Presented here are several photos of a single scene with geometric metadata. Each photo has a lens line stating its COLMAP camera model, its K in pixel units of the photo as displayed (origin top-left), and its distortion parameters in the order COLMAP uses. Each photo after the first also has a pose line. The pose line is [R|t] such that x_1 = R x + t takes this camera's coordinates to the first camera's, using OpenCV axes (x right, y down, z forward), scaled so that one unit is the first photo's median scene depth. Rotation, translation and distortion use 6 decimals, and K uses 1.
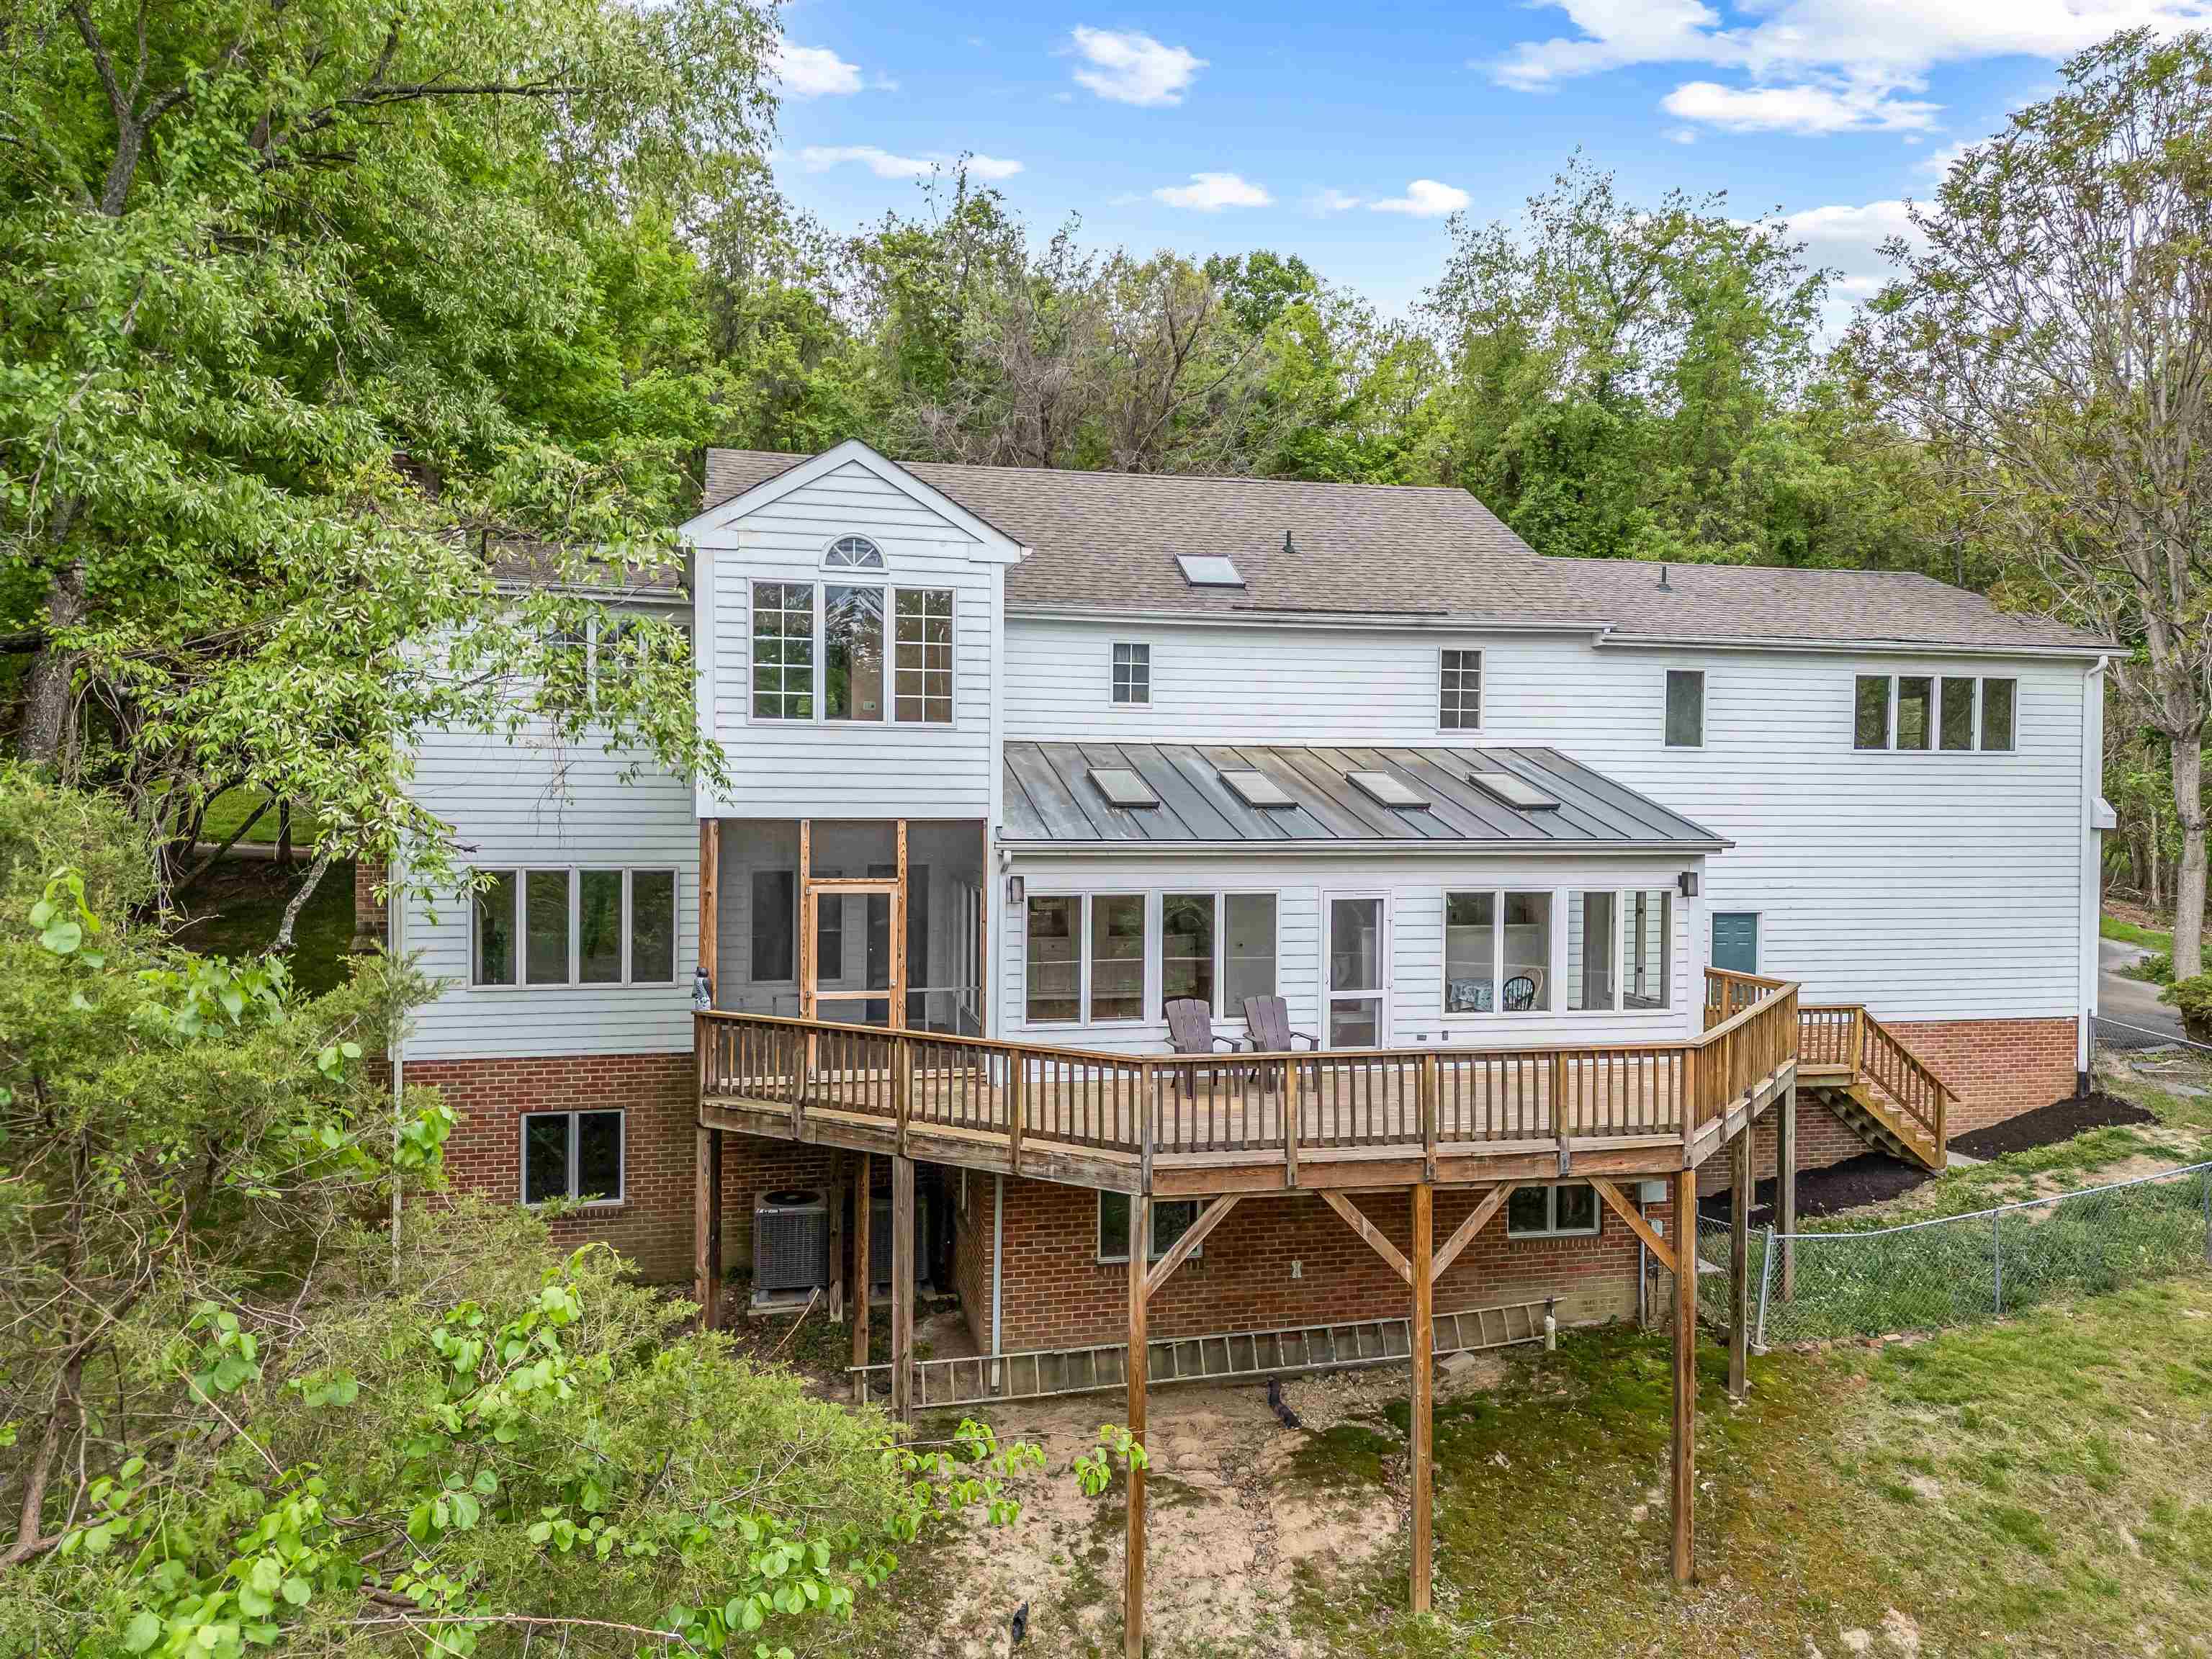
lens RADIAL K [[1545.2, 0, 1097.7], [0, 1545.2, 823.9], [0, 0, 1]] dist [0.087967, -0.089877]
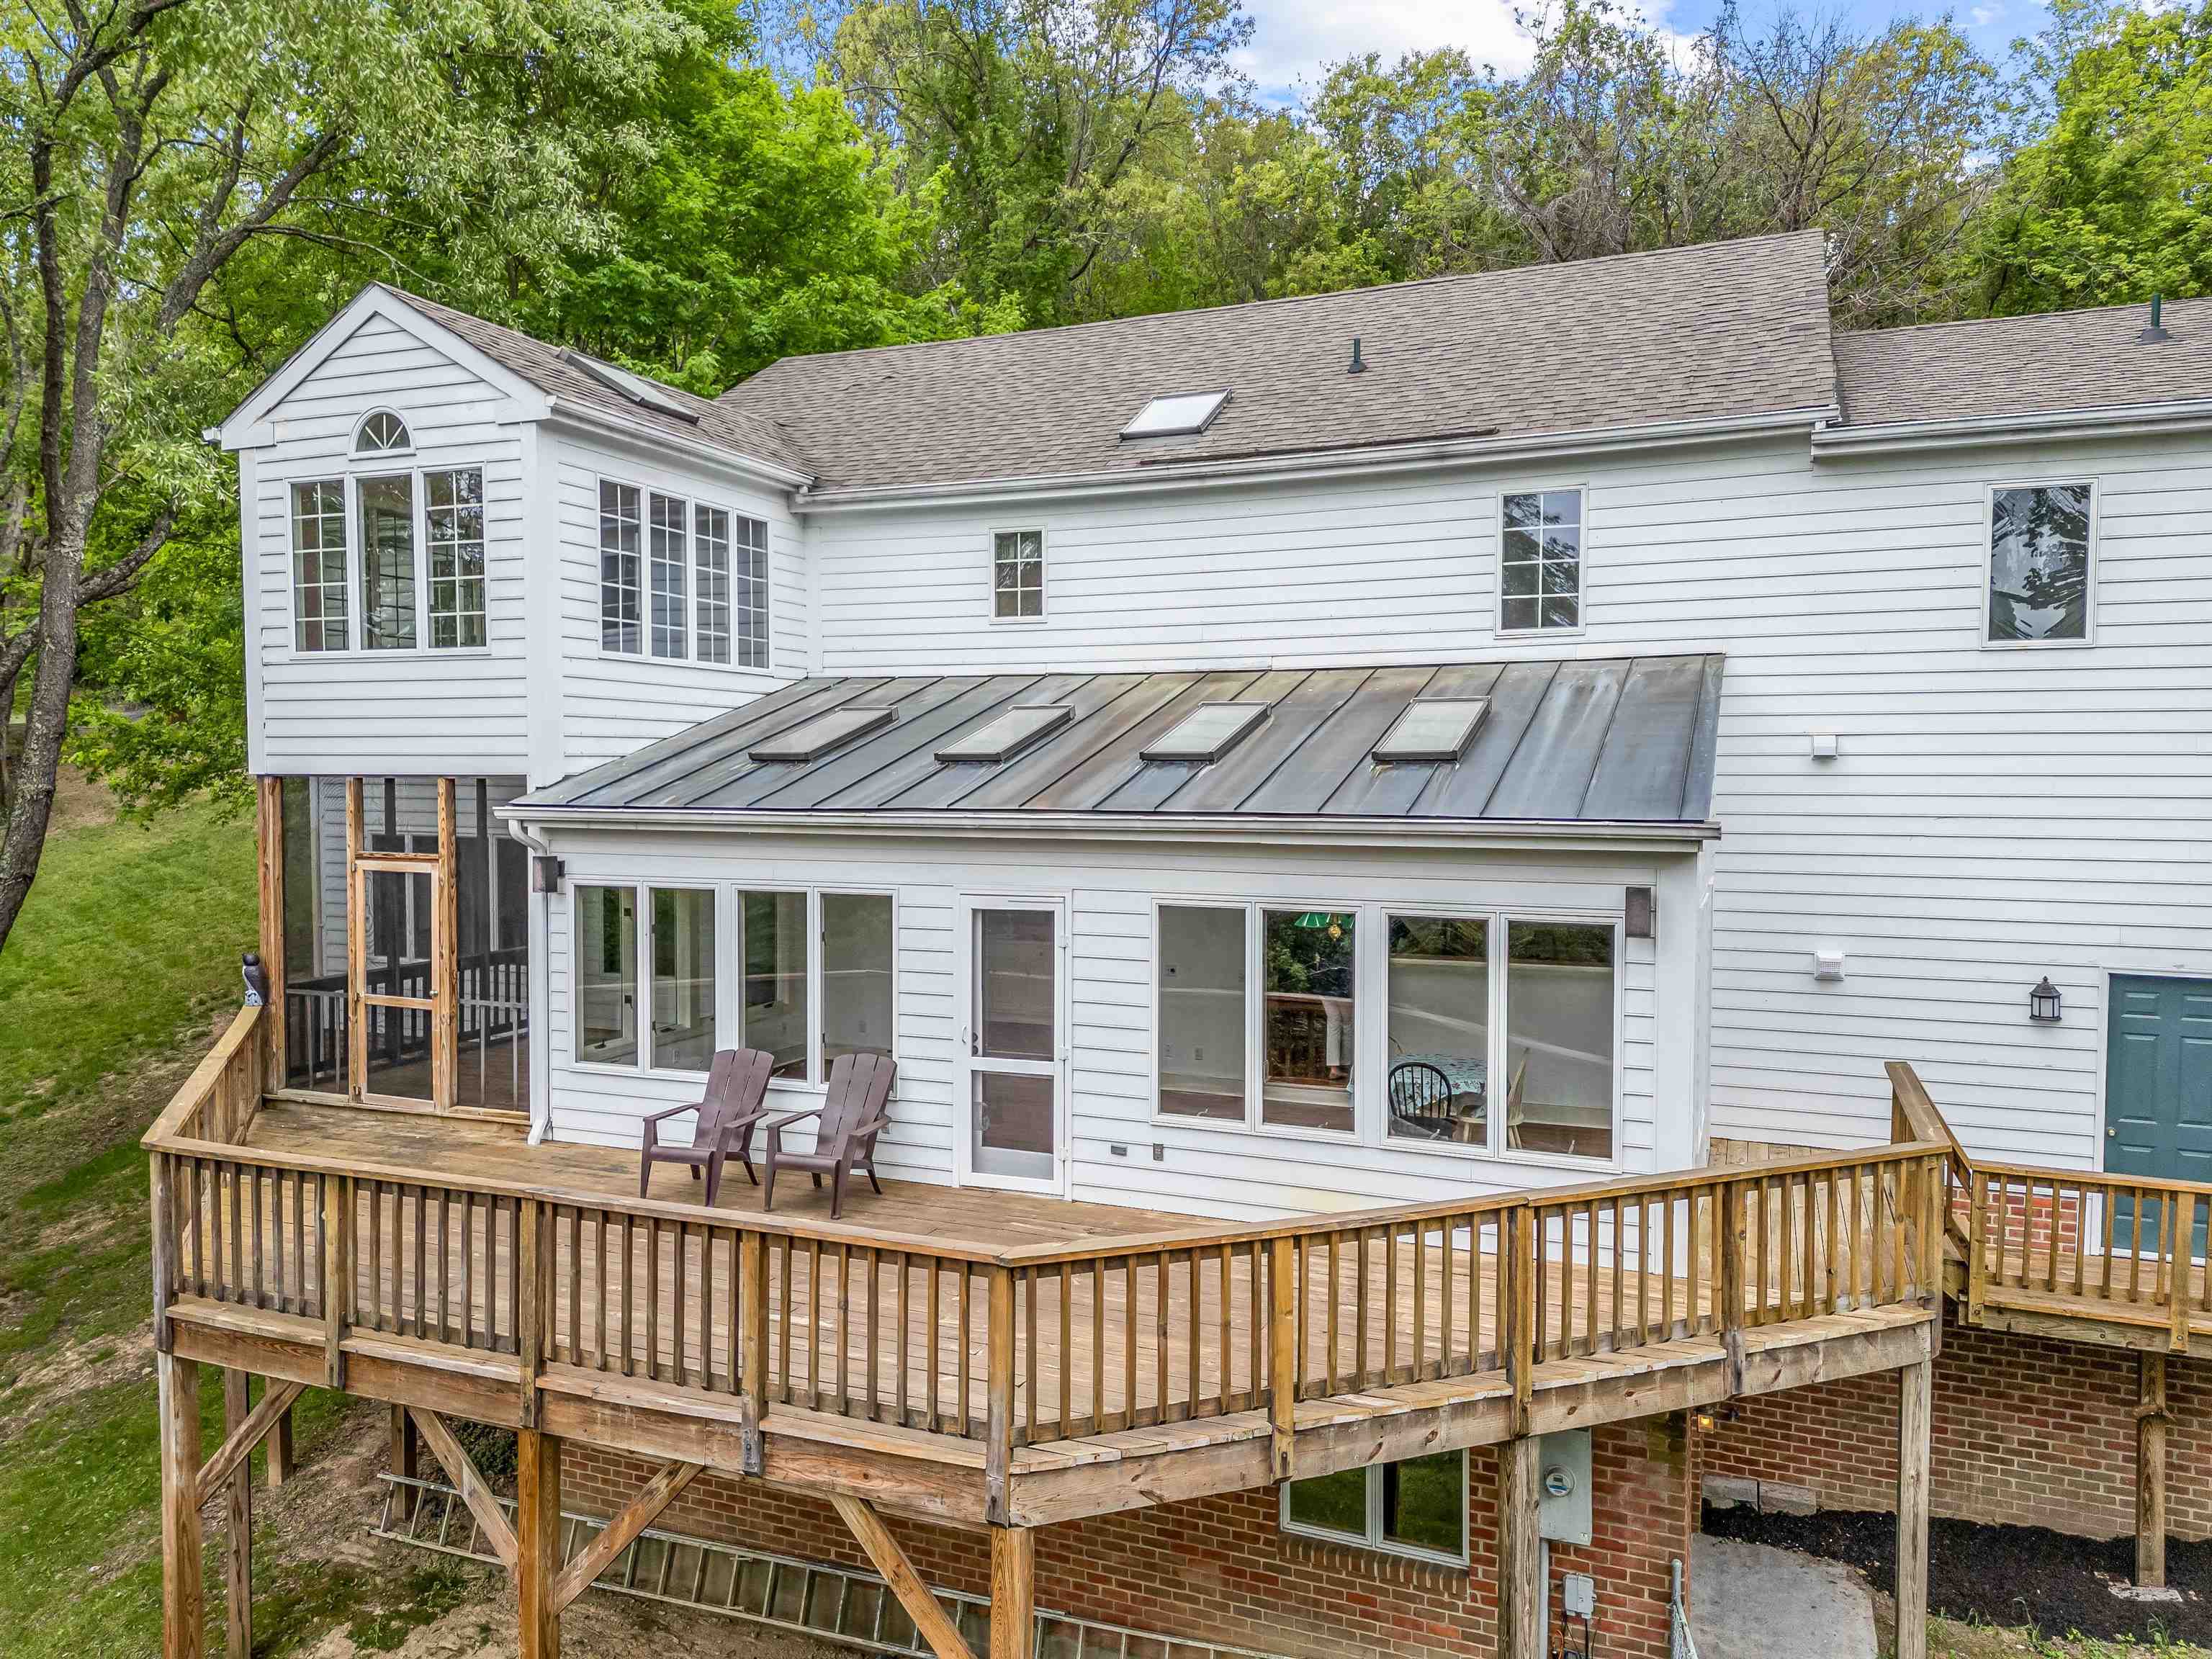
lens RADIAL K [[1545.2, 0, 1097.7], [0, 1545.2, 823.9], [0, 0, 1]] dist [0.087967, -0.089877]
pose [[0.810638, 0.016583, -0.585313, 0.463942], [-0.007461, 0.999810, 0.017994, 0.003196], [0.585501, -0.010220, 0.810608, 0.446170]]
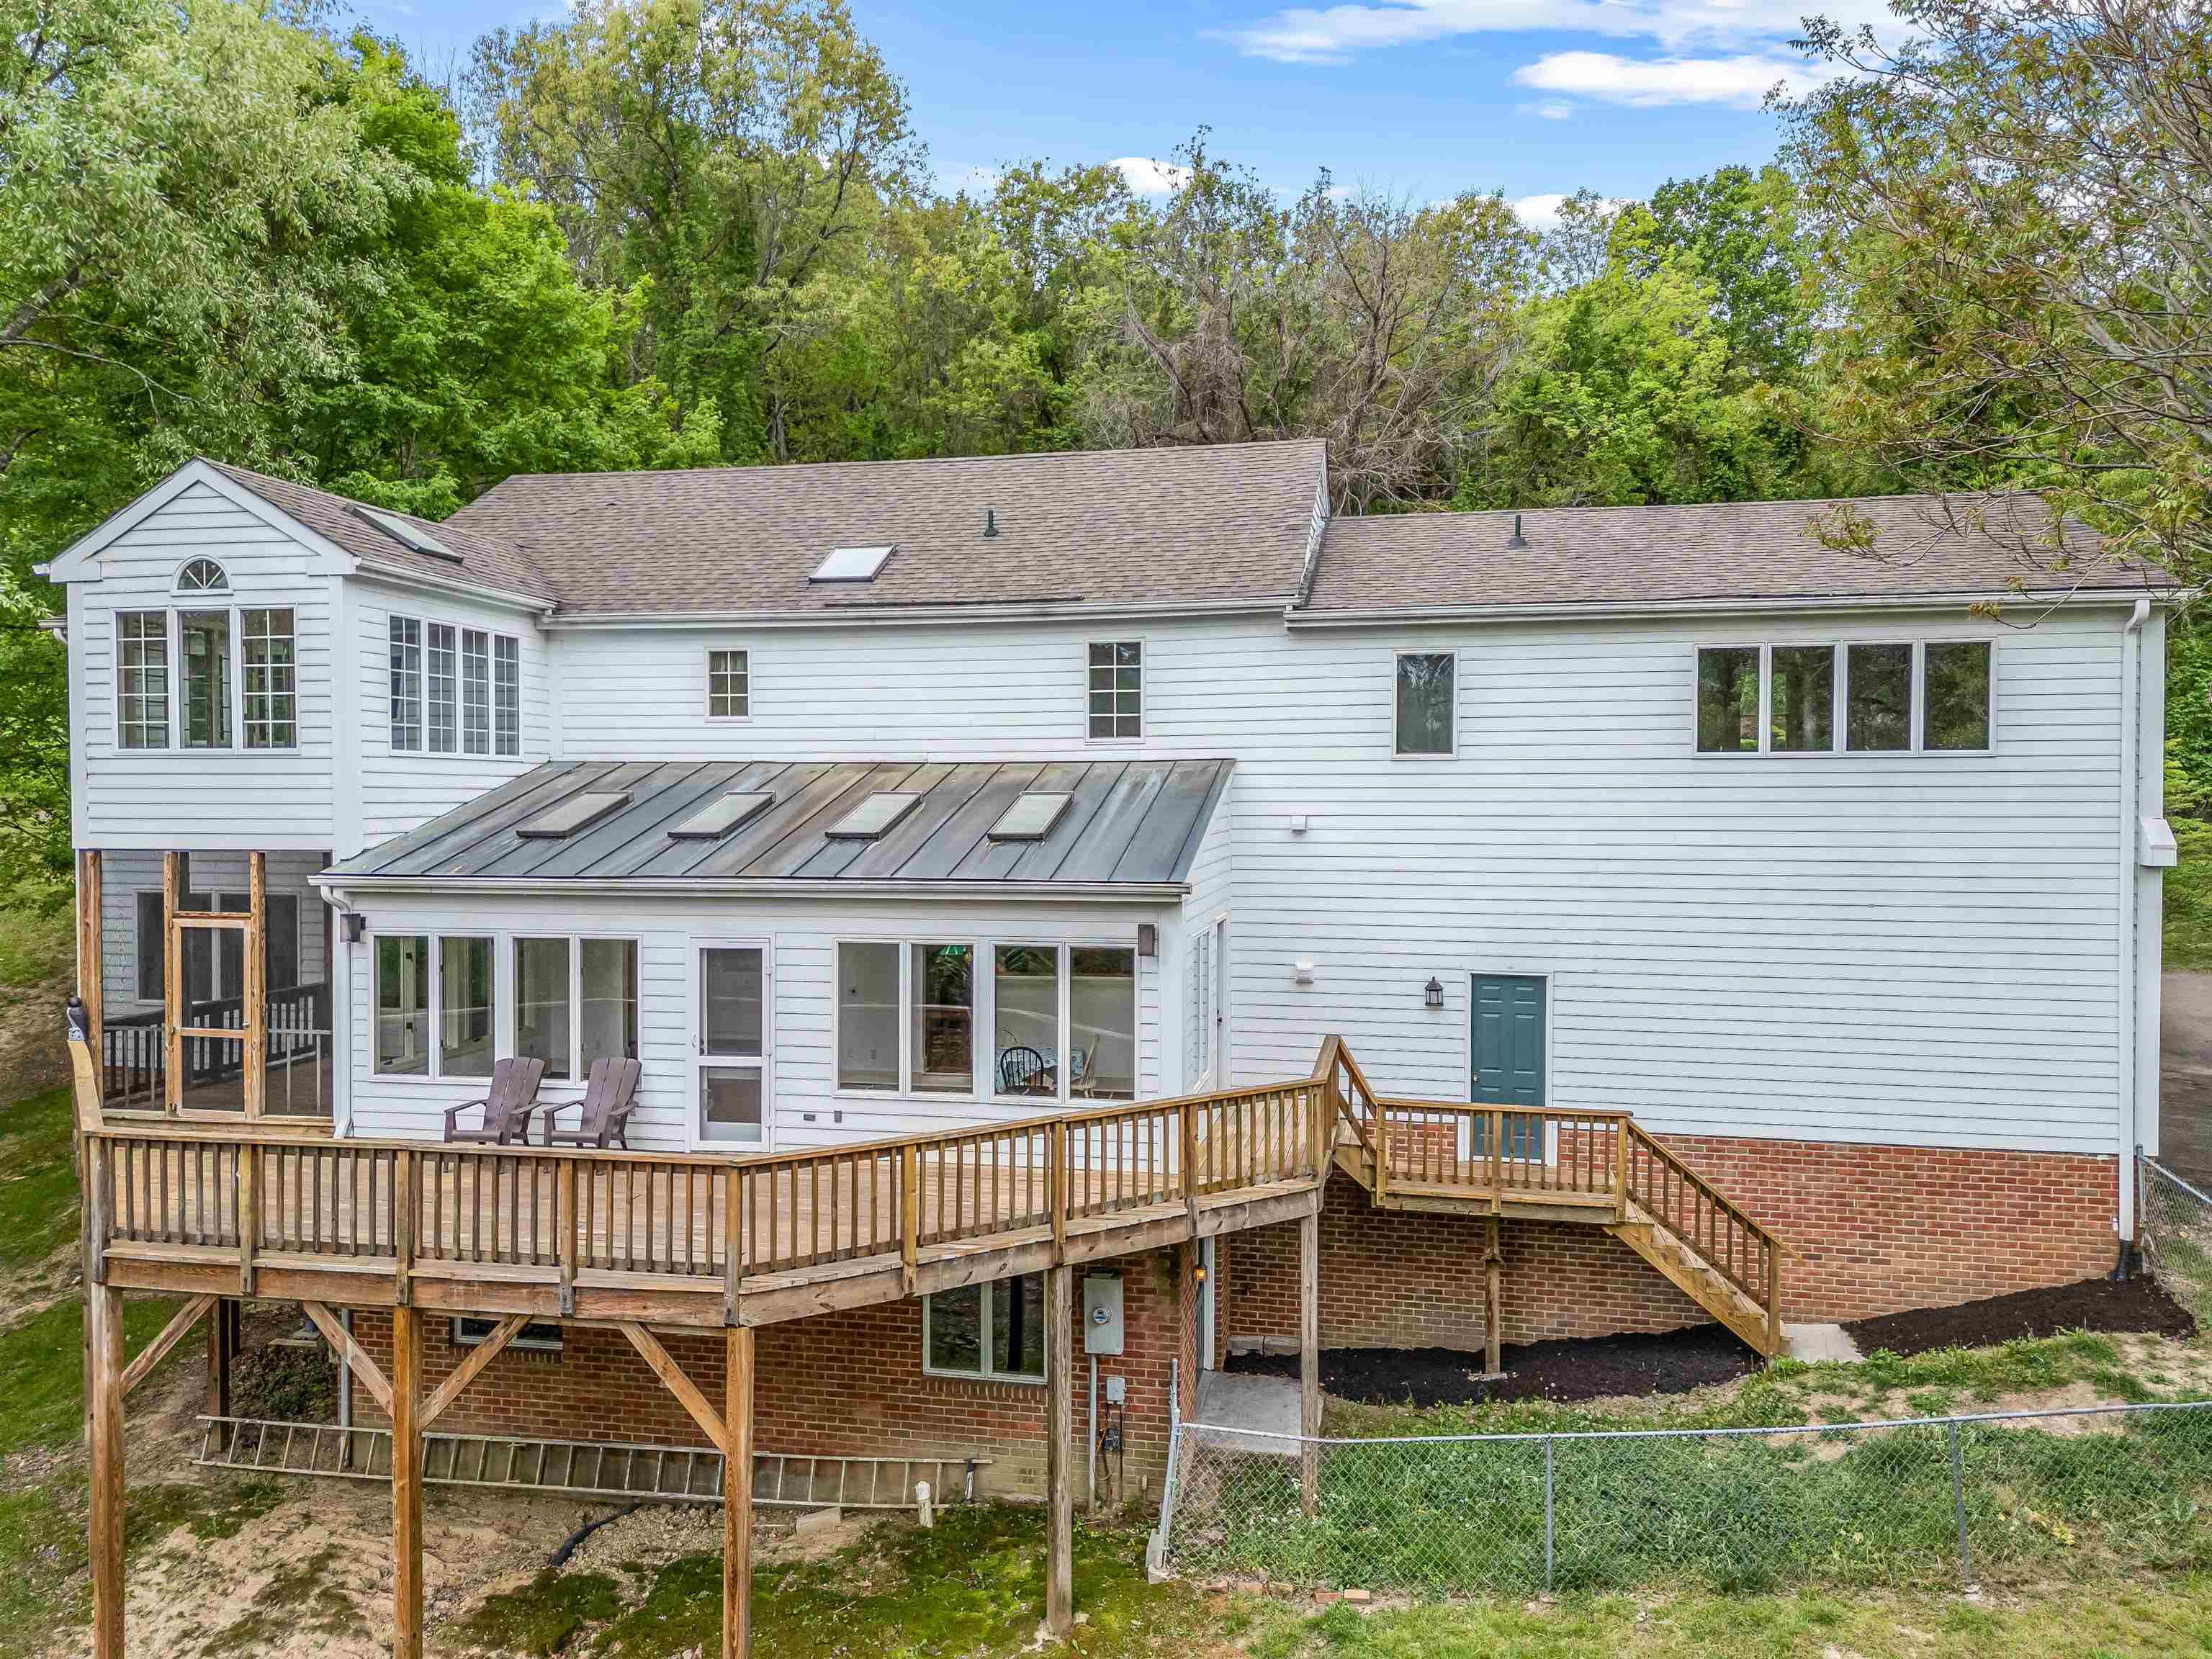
lens RADIAL K [[1545.2, 0, 1097.7], [0, 1545.2, 823.9], [0, 0, 1]] dist [0.087967, -0.089877]
pose [[0.908449, 0.000974, -0.417995, 0.592775], [-0.001892, 0.999997, -0.001781, -0.014909], [0.417992, 0.002408, 0.908448, 0.267045]]
